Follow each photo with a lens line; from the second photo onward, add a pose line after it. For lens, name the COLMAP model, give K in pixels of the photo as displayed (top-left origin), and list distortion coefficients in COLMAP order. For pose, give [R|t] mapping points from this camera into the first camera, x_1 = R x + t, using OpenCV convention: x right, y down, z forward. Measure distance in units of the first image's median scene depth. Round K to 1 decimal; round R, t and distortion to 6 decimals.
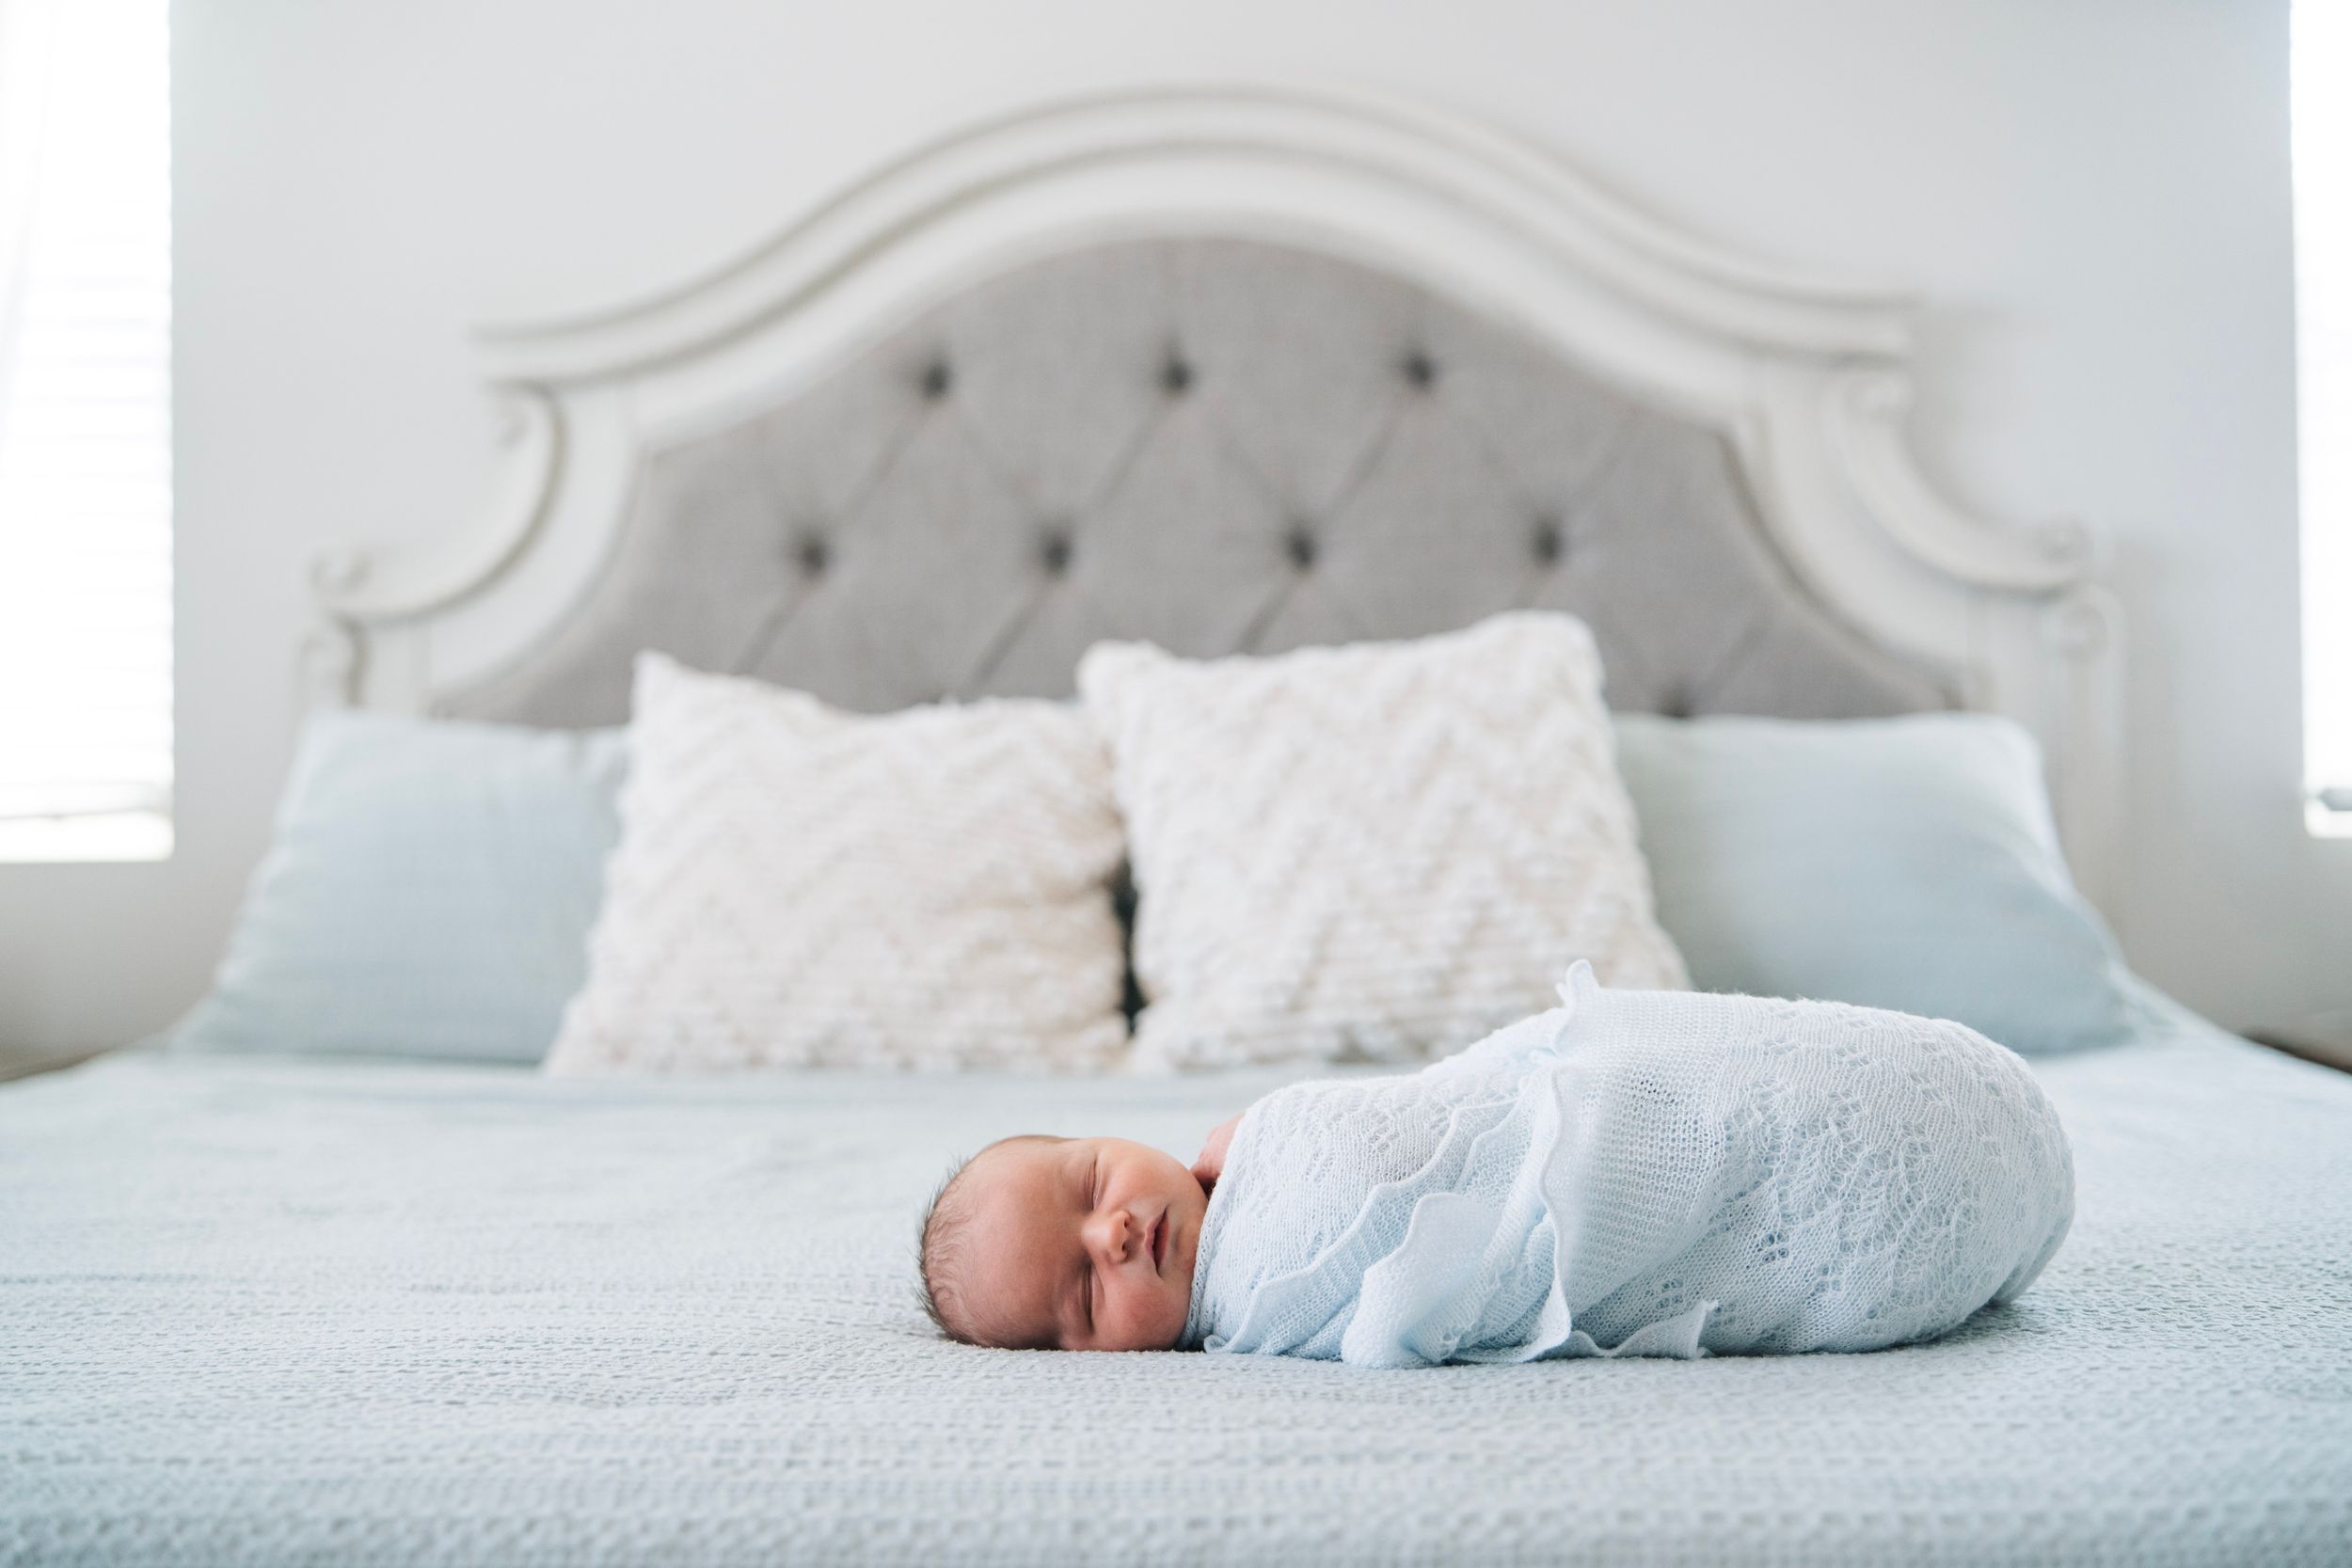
lens RADIAL K [[2422.0, 0, 1176.0], [0, 2422.0, 784.0], [0, 0, 1]] dist [-0.049596, 0.016296]
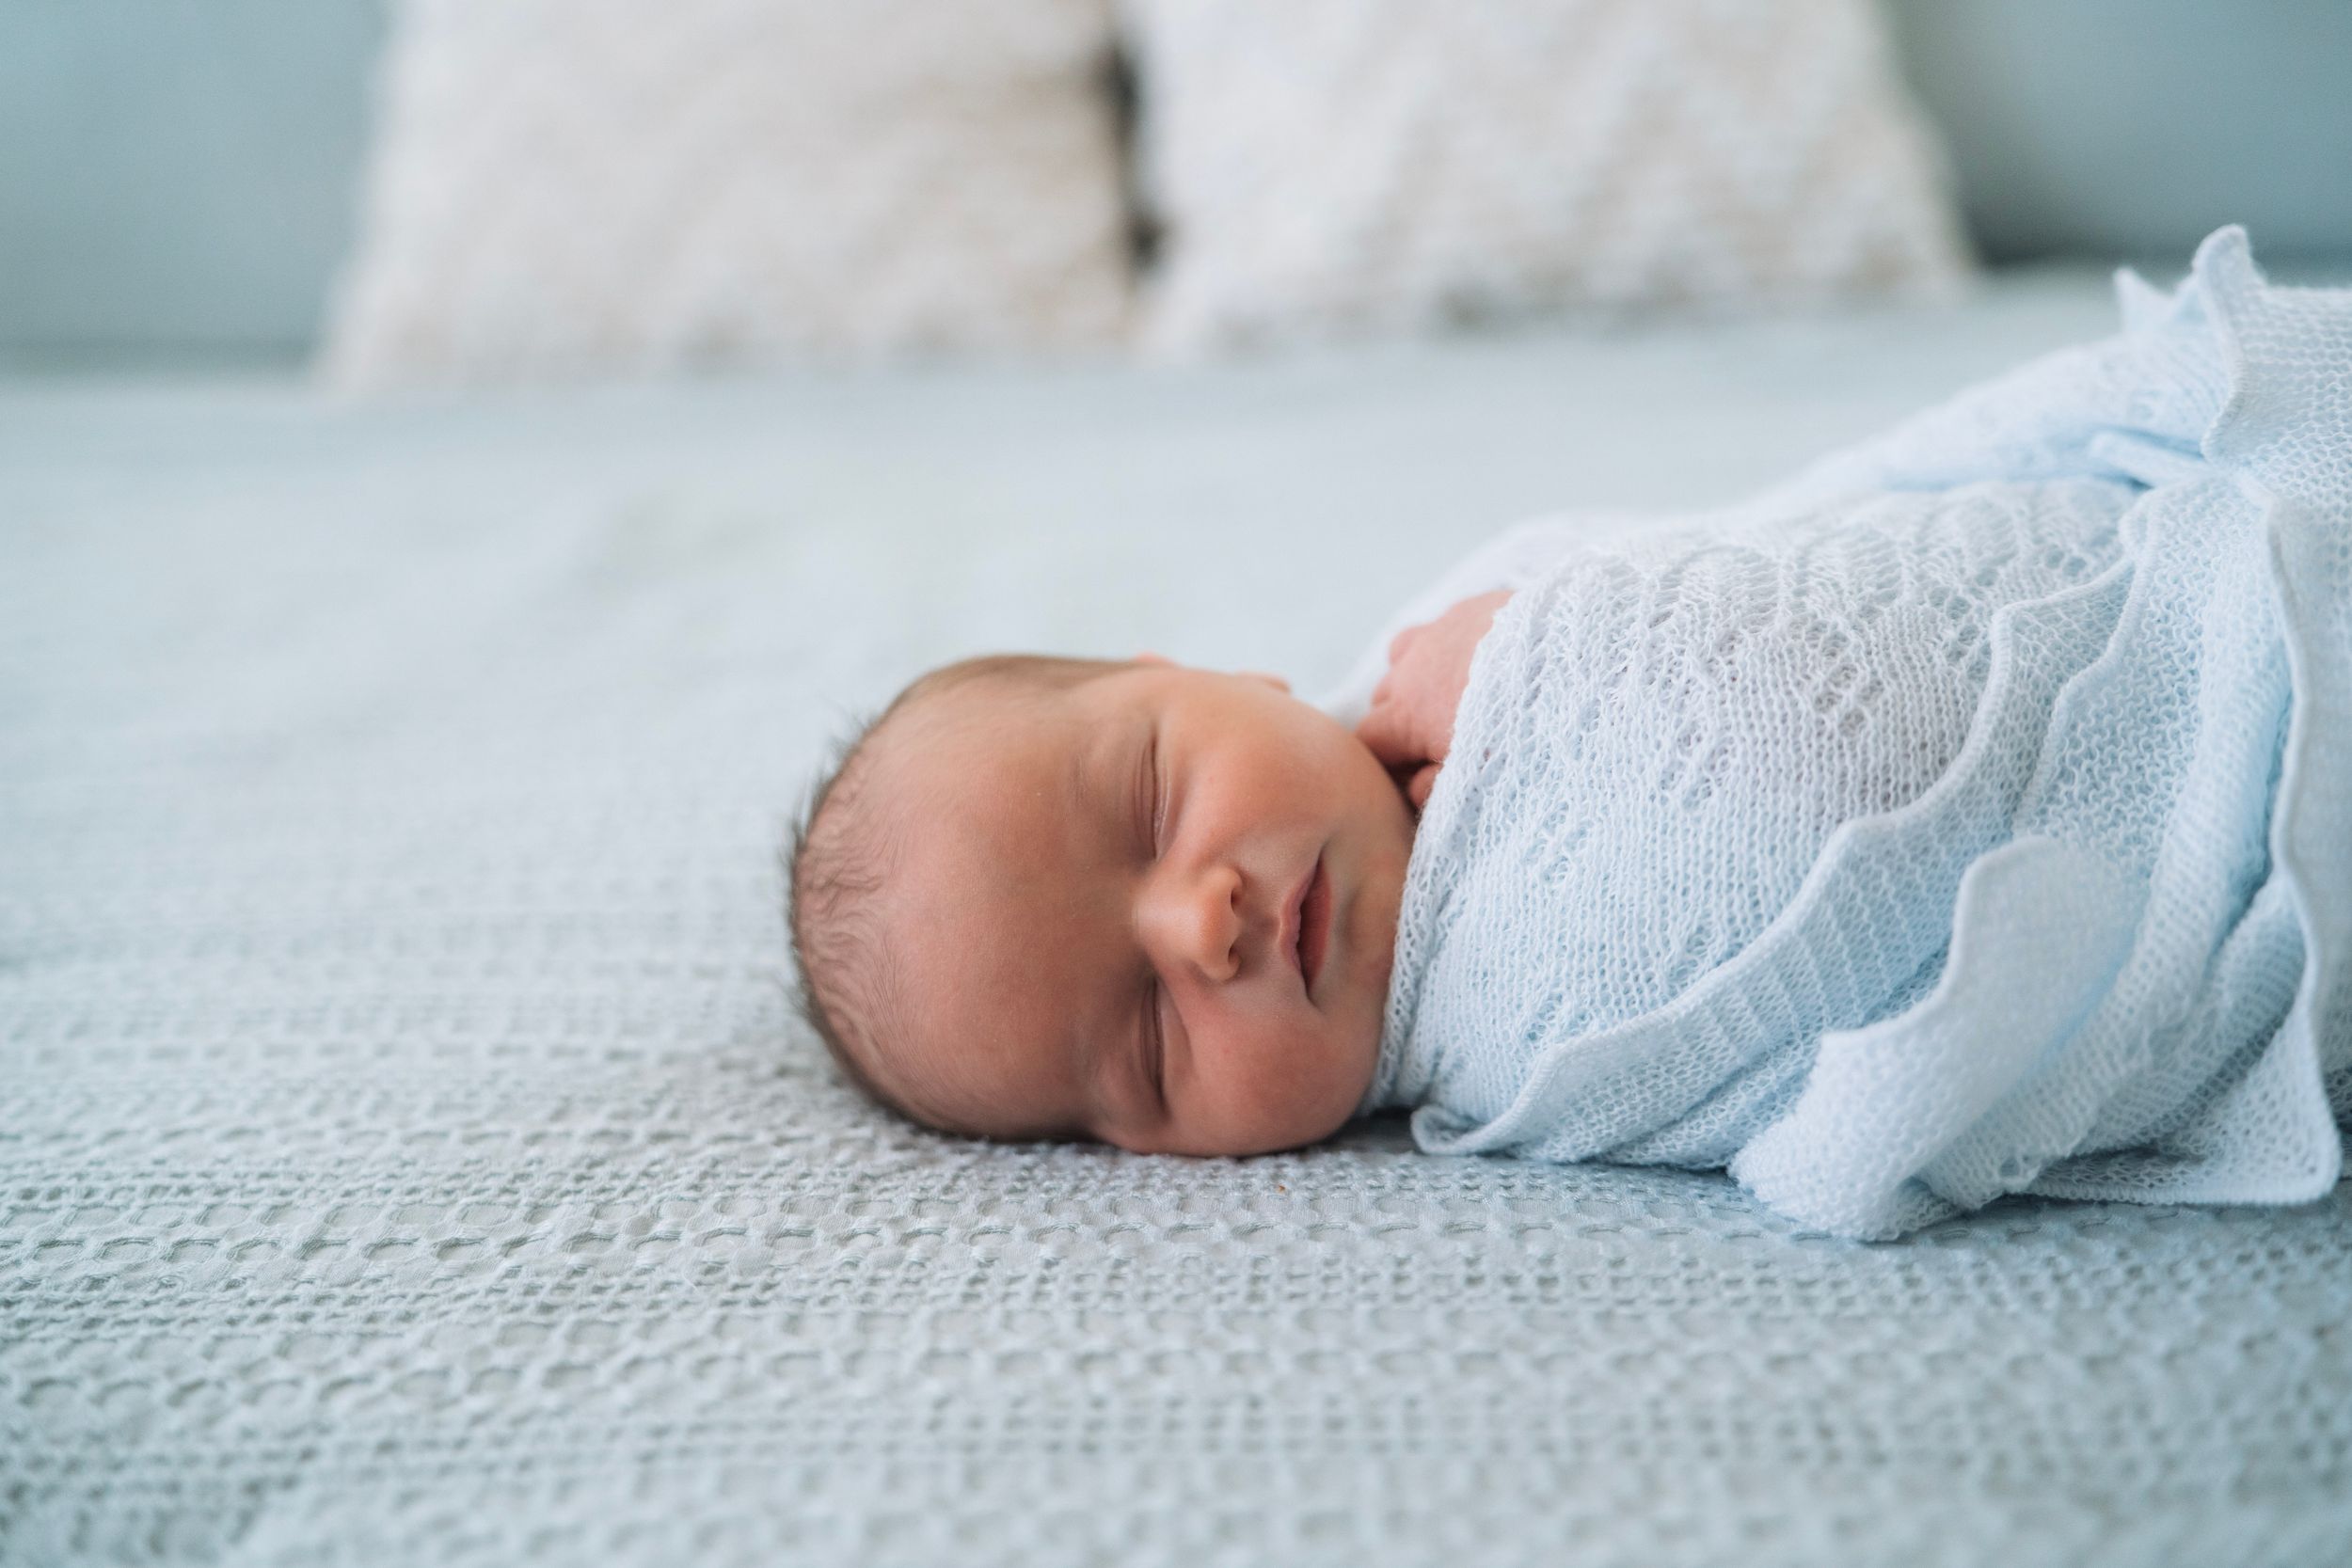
lens RADIAL K [[2422.0, 0, 1176.0], [0, 2422.0, 784.0], [0, 0, 1]] dist [-0.049596, 0.016296]
pose [[0.999111, -0.042007, -0.003504, -0.028798], [0.040849, 0.944333, 0.326444, 0.019589], [-0.010404, -0.326297, 0.945210, 0.593774]]
